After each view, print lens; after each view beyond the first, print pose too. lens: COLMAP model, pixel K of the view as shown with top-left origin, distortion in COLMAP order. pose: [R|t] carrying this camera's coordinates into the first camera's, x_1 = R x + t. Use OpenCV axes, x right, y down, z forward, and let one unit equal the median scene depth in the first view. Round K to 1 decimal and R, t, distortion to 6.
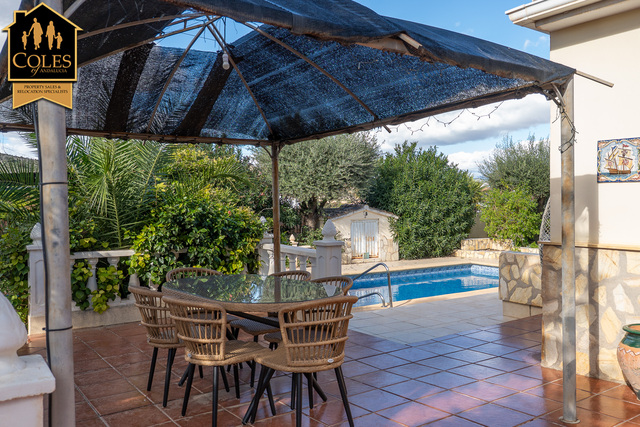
lens RADIAL K [[535.4, 0, 319.7], [0, 535.4, 205.6], [0, 0, 1]] dist [-0.005062, -0.004943]
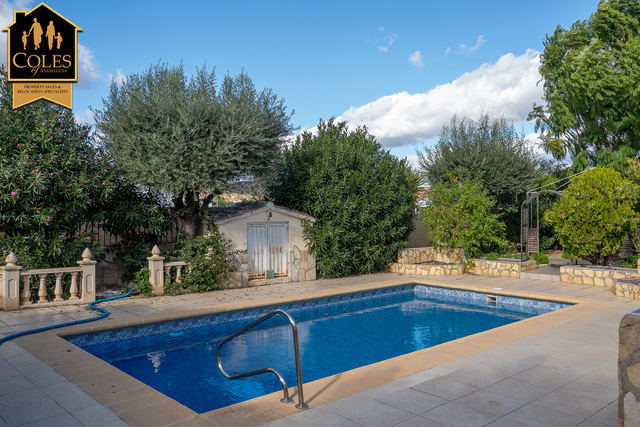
lens RADIAL K [[535.4, 0, 319.7], [0, 535.4, 205.6], [0, 0, 1]] dist [-0.005062, -0.004943]
pose [[0.988438, 0.004147, 0.151571, 0.043621], [-0.002791, 0.999954, -0.009154, 0.009472], [-0.151602, 0.008625, 0.988404, 0.290650]]
